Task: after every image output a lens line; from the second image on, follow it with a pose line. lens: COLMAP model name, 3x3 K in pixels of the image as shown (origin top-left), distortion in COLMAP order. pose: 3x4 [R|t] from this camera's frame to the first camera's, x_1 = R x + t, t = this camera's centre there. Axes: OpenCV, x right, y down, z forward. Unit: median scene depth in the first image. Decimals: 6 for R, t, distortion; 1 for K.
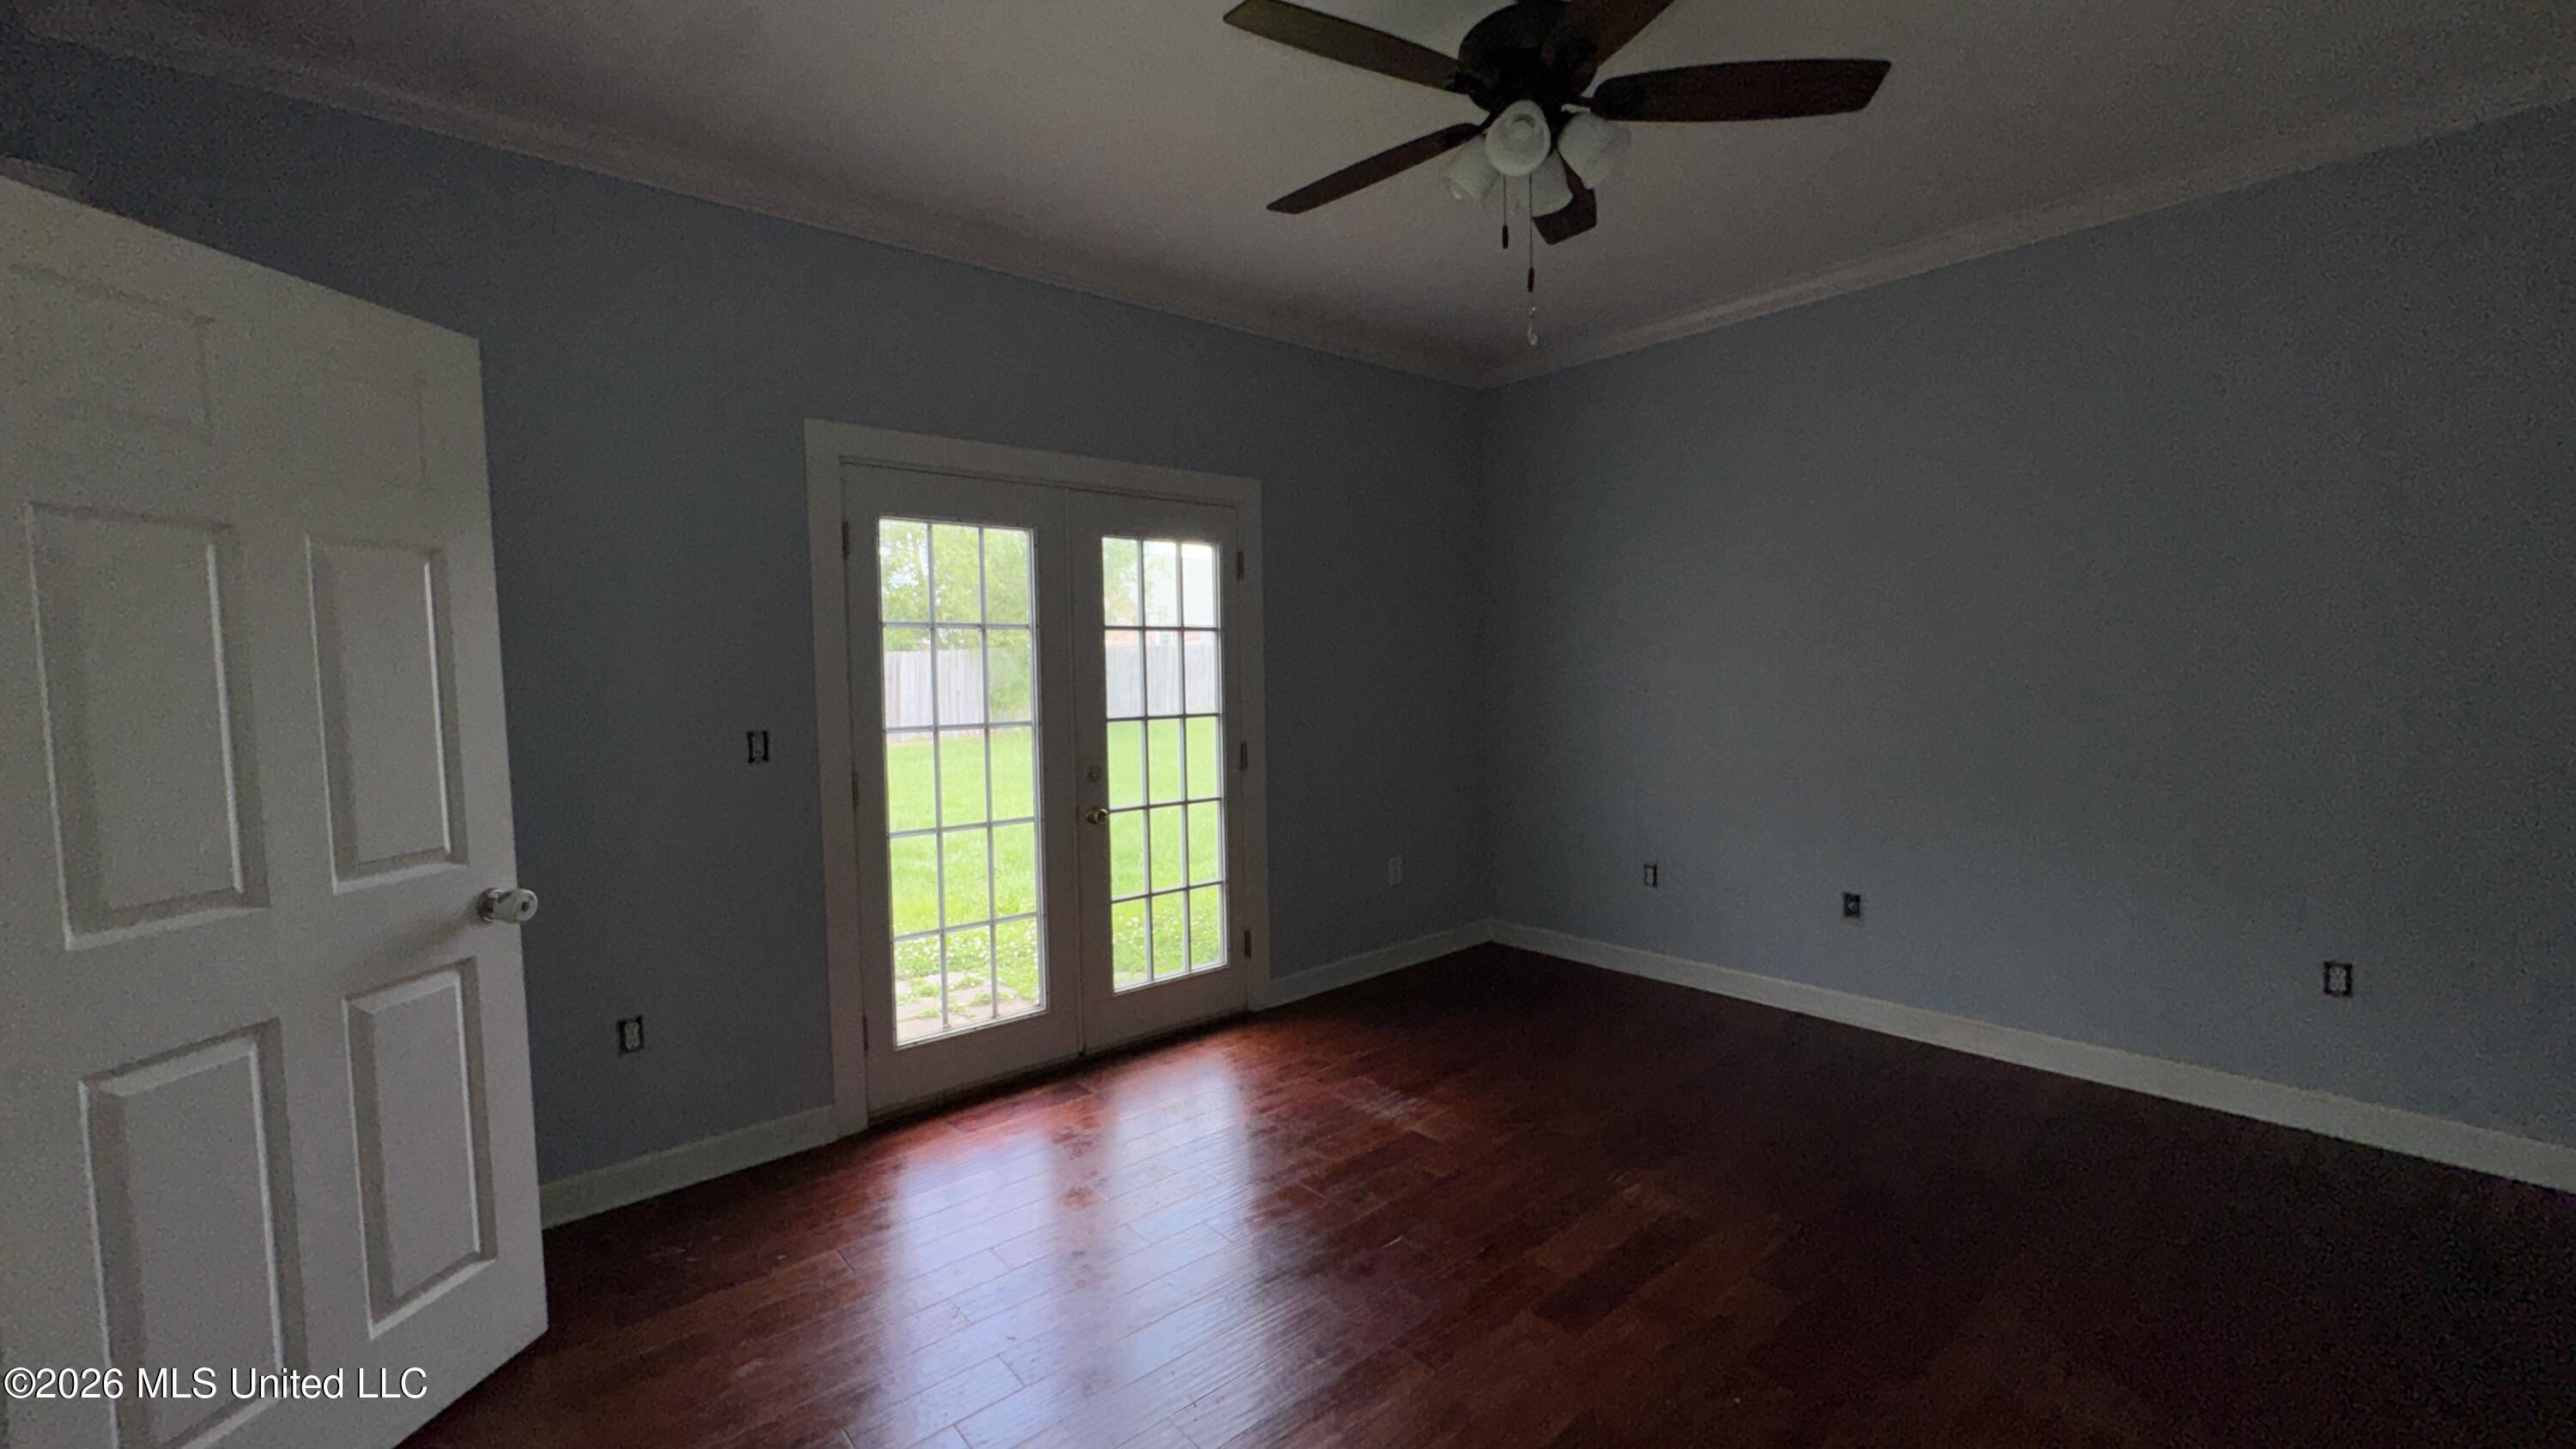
lens RADIAL K [[1033.0, 0, 1294.2], [0, 1033.0, 726.9], [0, 0, 1]] dist [-0.004399, 0.000566]
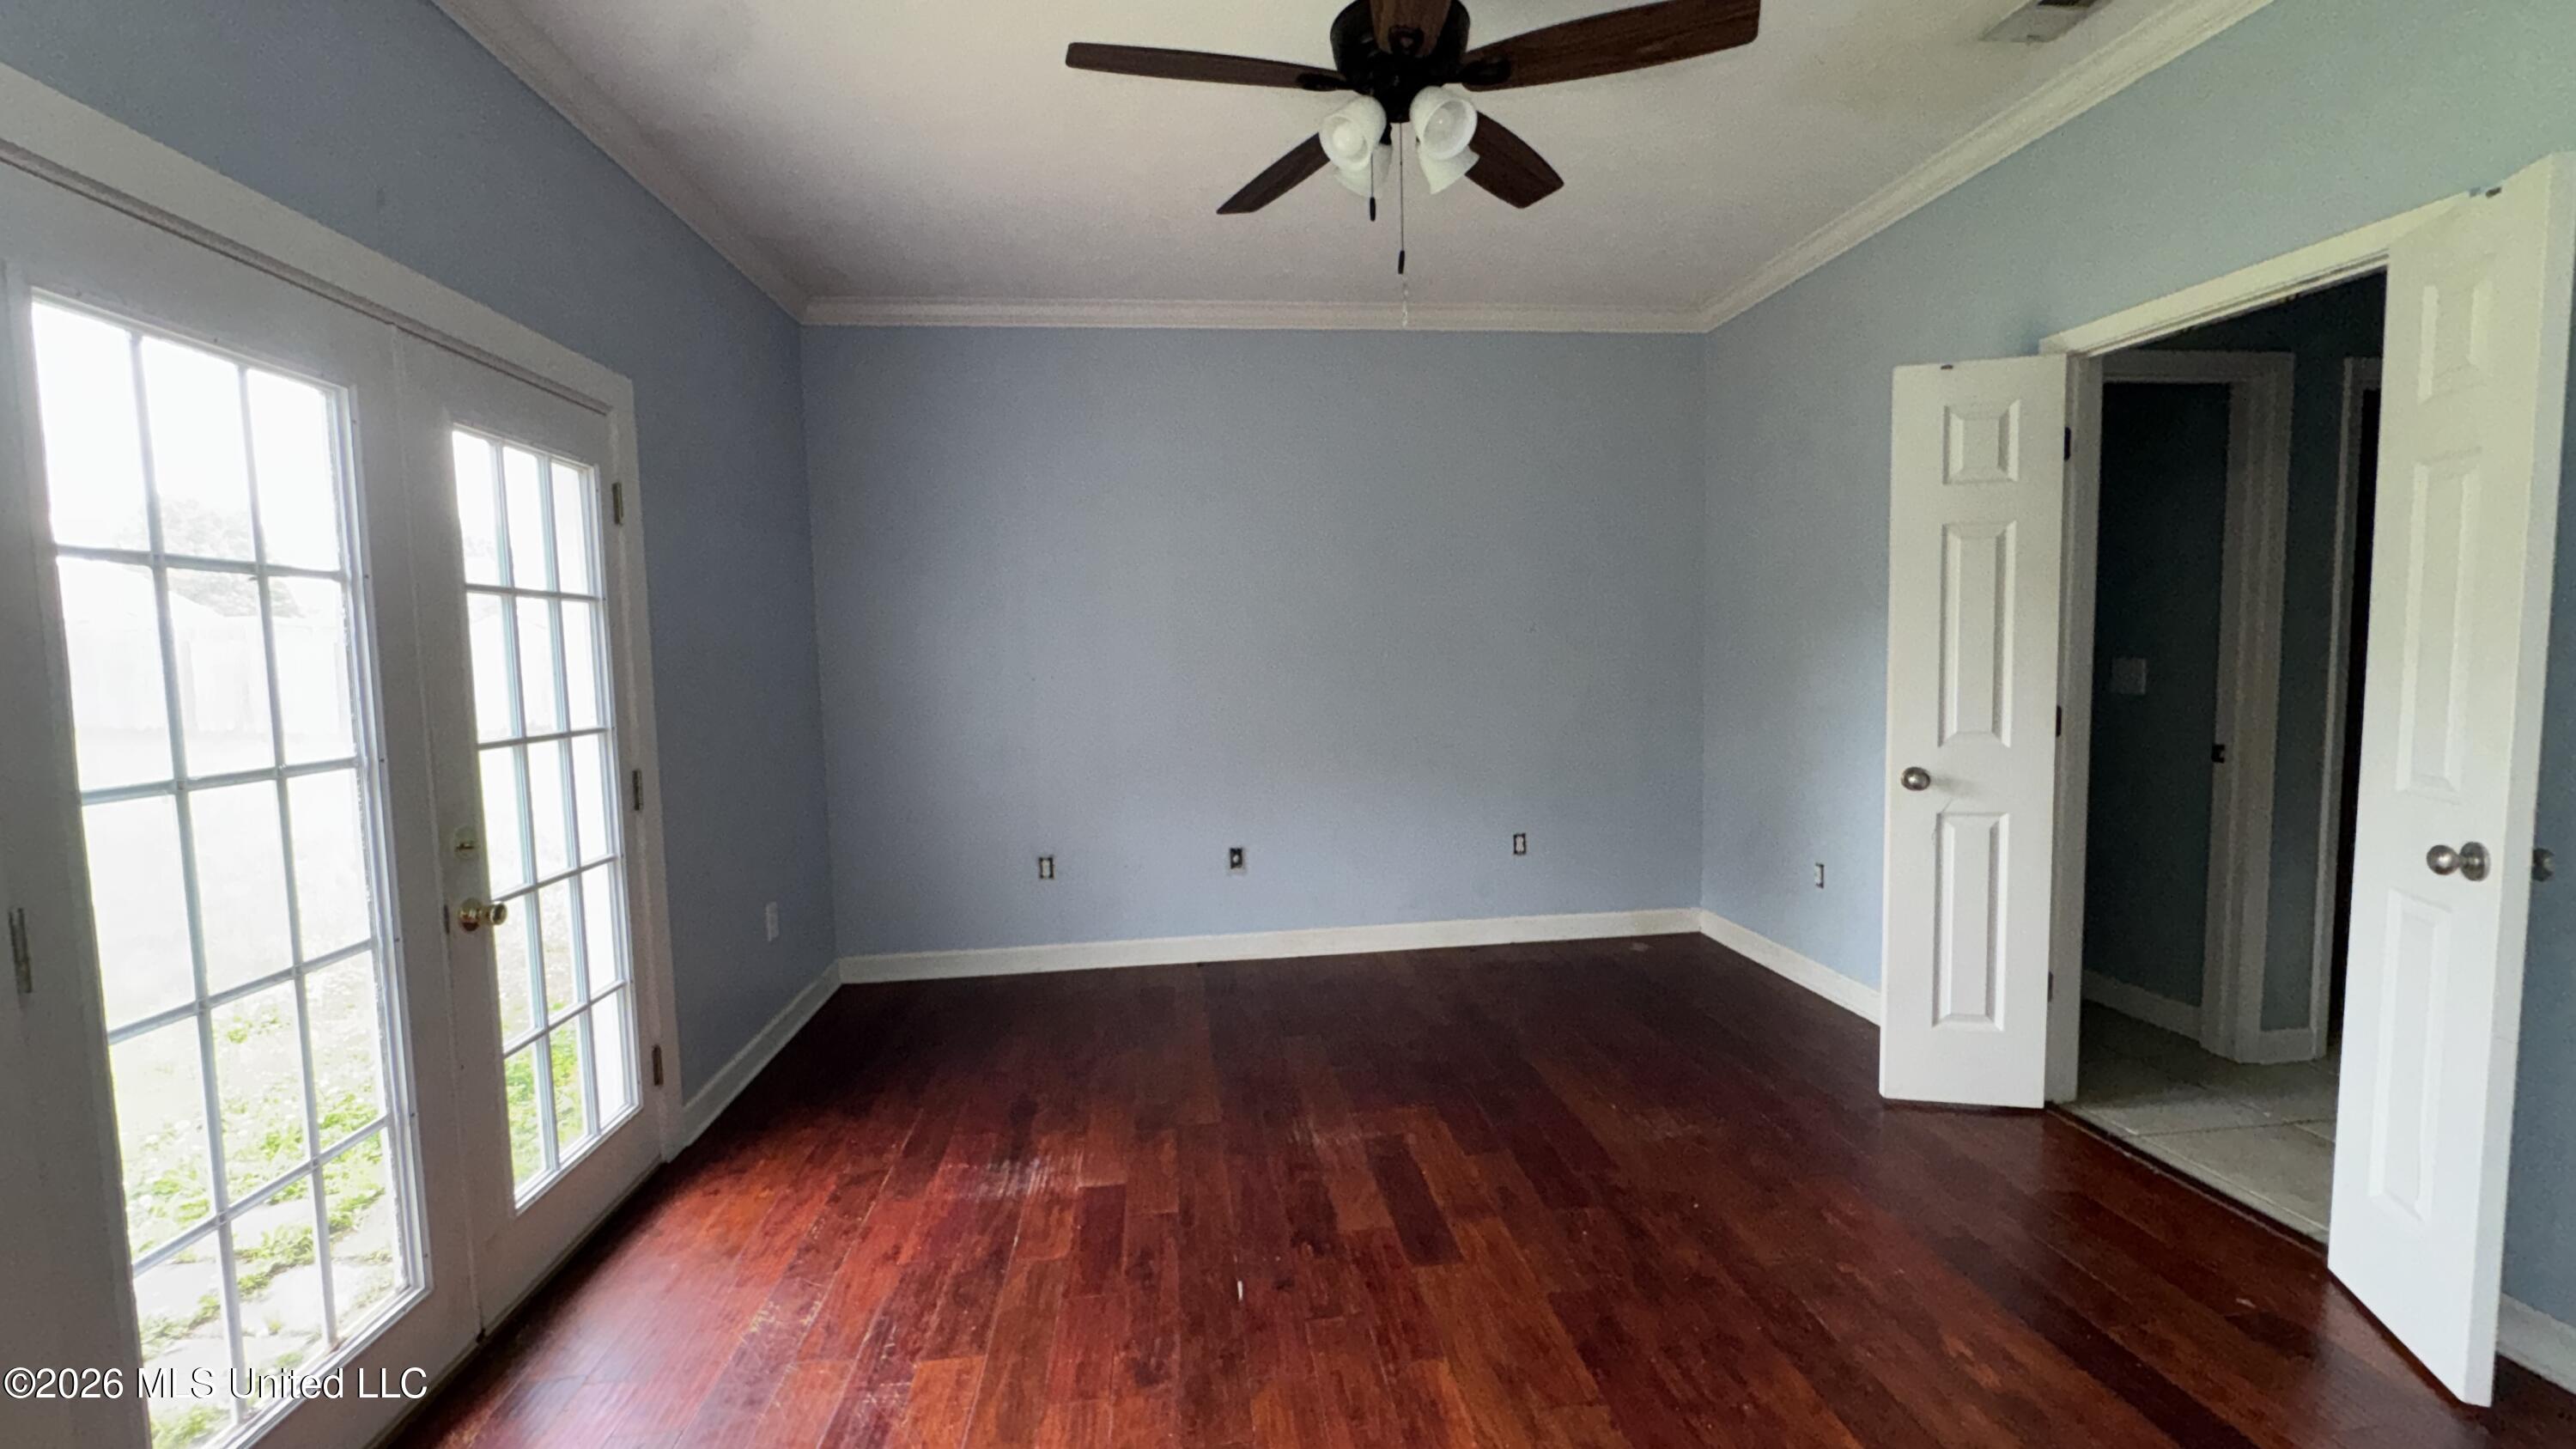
lens RADIAL K [[1033.0, 0, 1297.6], [0, 1033.0, 726.3], [0, 0, 1]] dist [-0.004399, 0.000566]
pose [[0.562045, -0.060845, 0.824865, -0.424969], [0.062985, 0.997543, 0.030666, -0.007604], [-0.824705, 0.034719, 0.564497, 0.318395]]
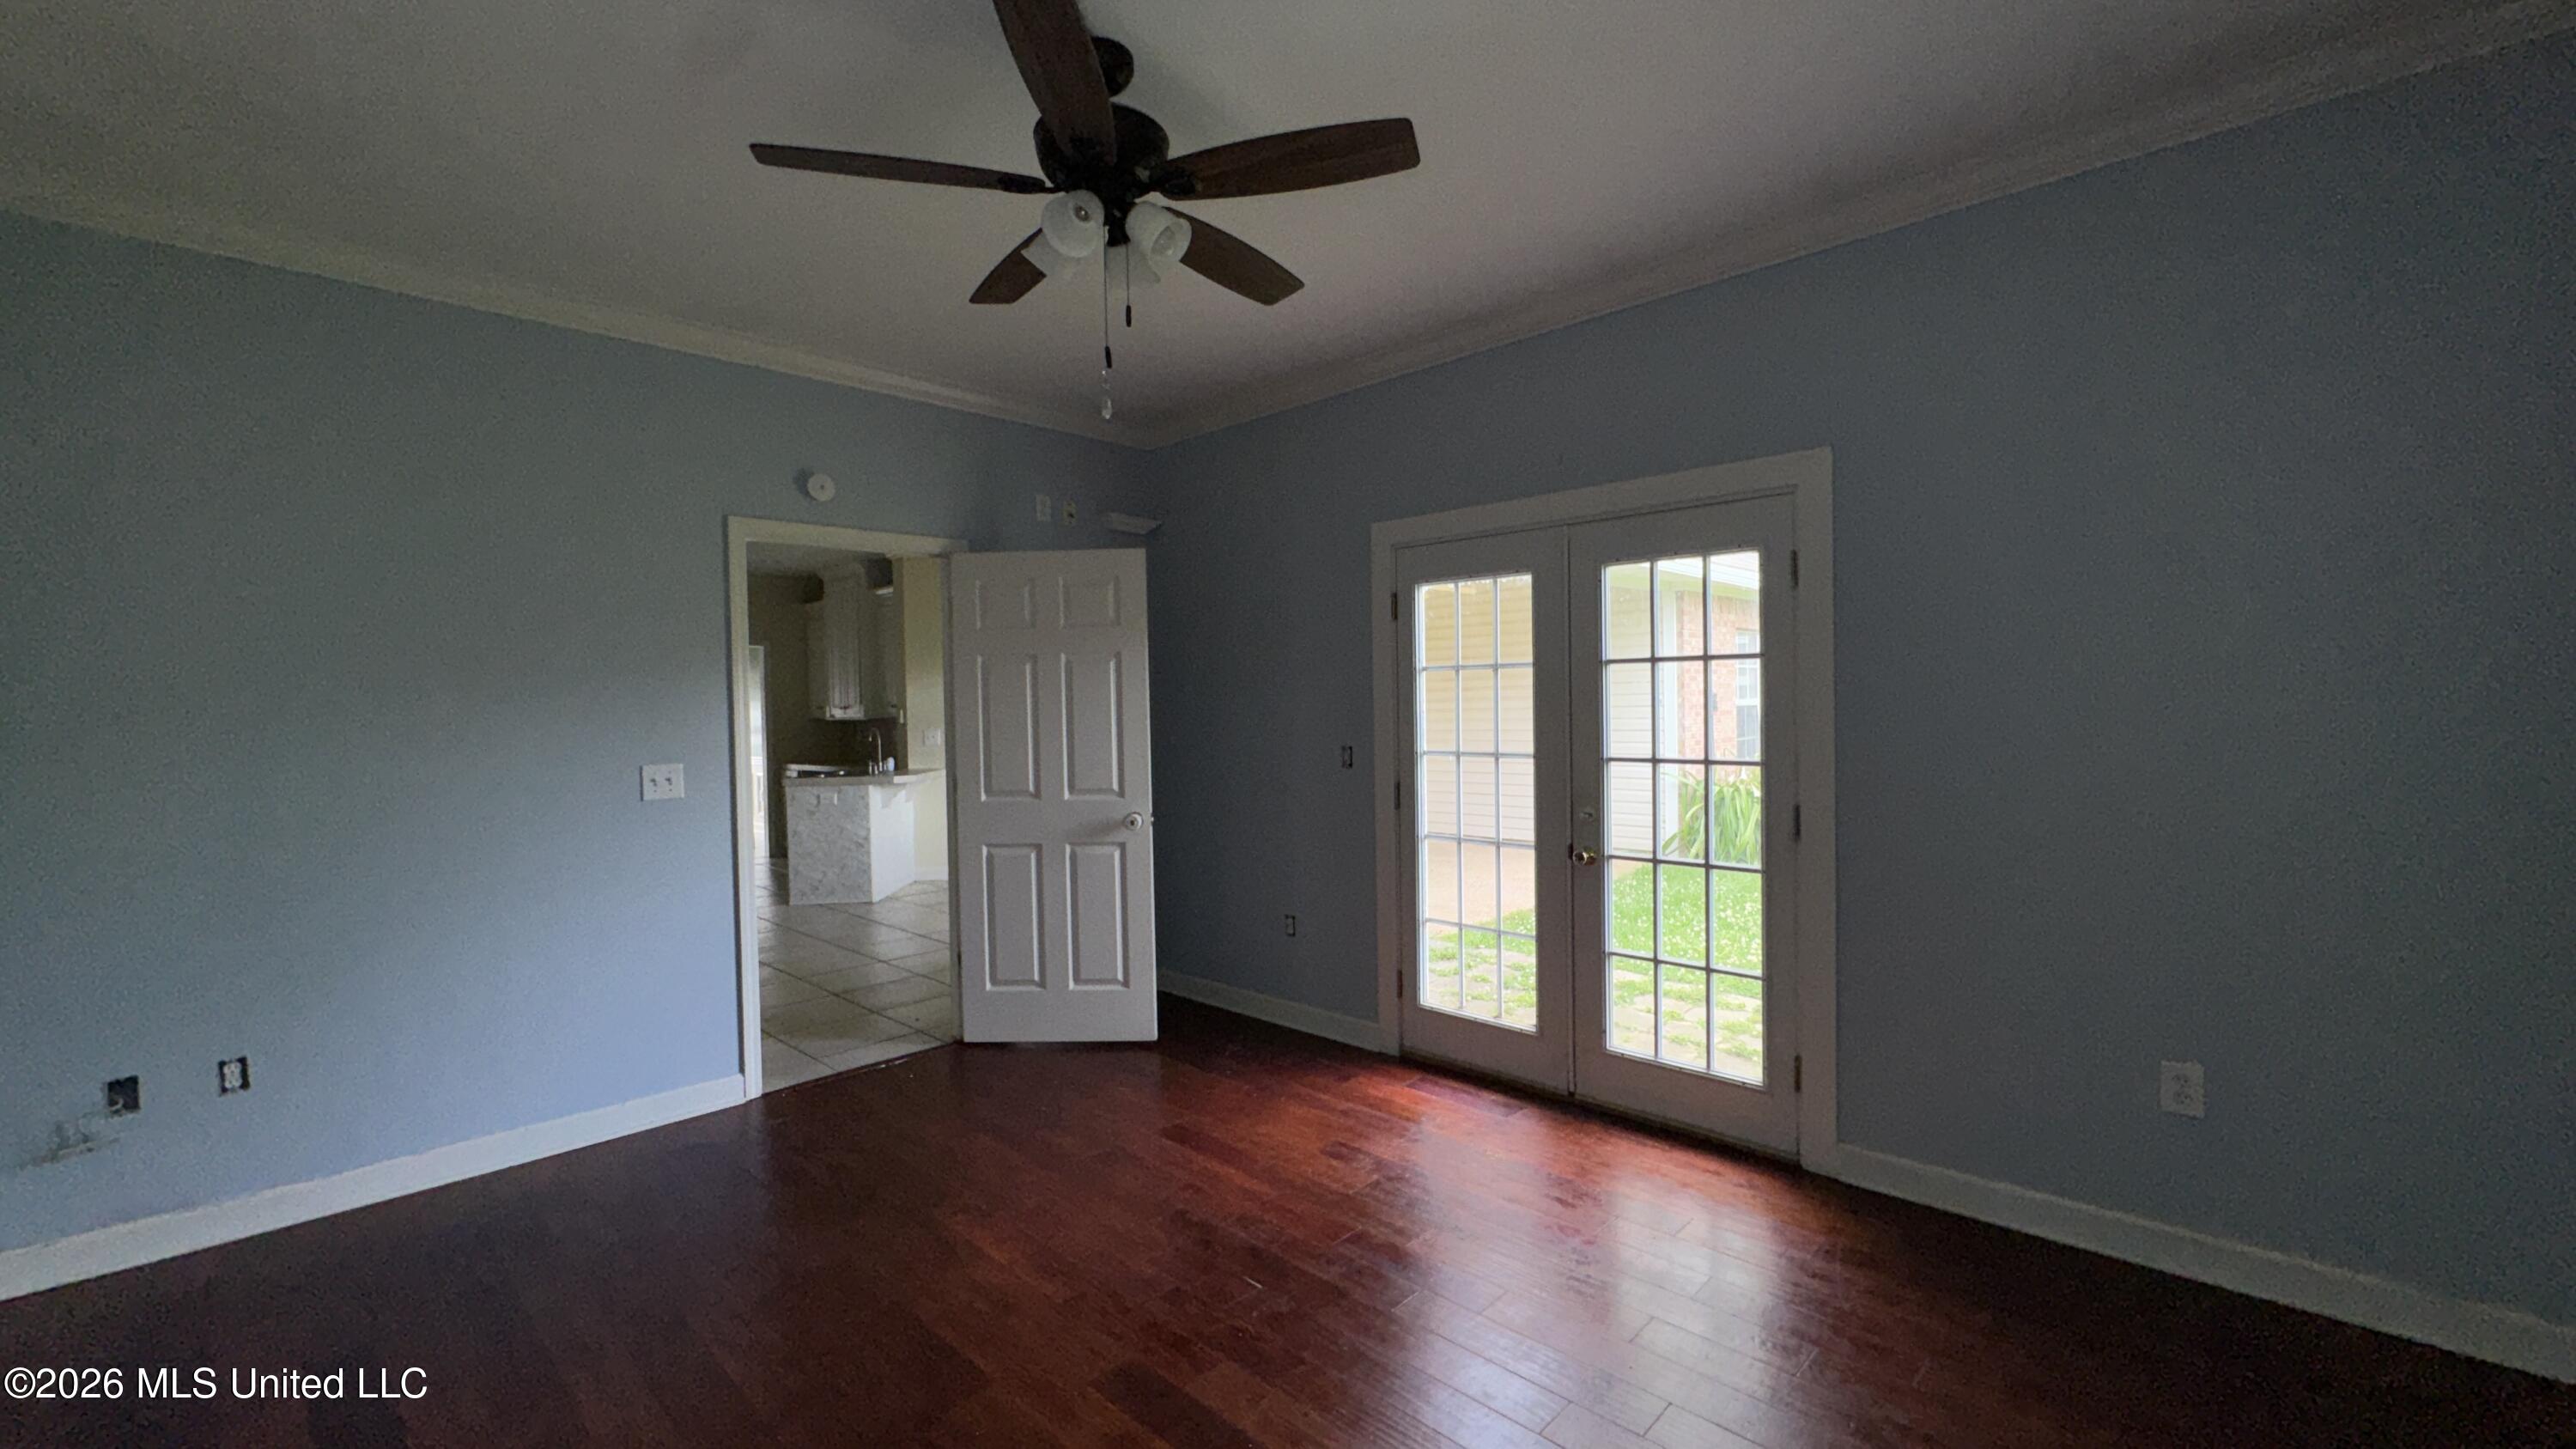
lens RADIAL K [[1033.0, 0, 1279.0], [0, 1033.0, 732.2], [0, 0, 1]] dist [-0.004399, 0.000566]
pose [[0.078951, 0.043292, -0.995938, 0.788472], [-0.041456, 0.998335, 0.040110, -0.060621], [0.996016, 0.038121, 0.080614, 0.669792]]
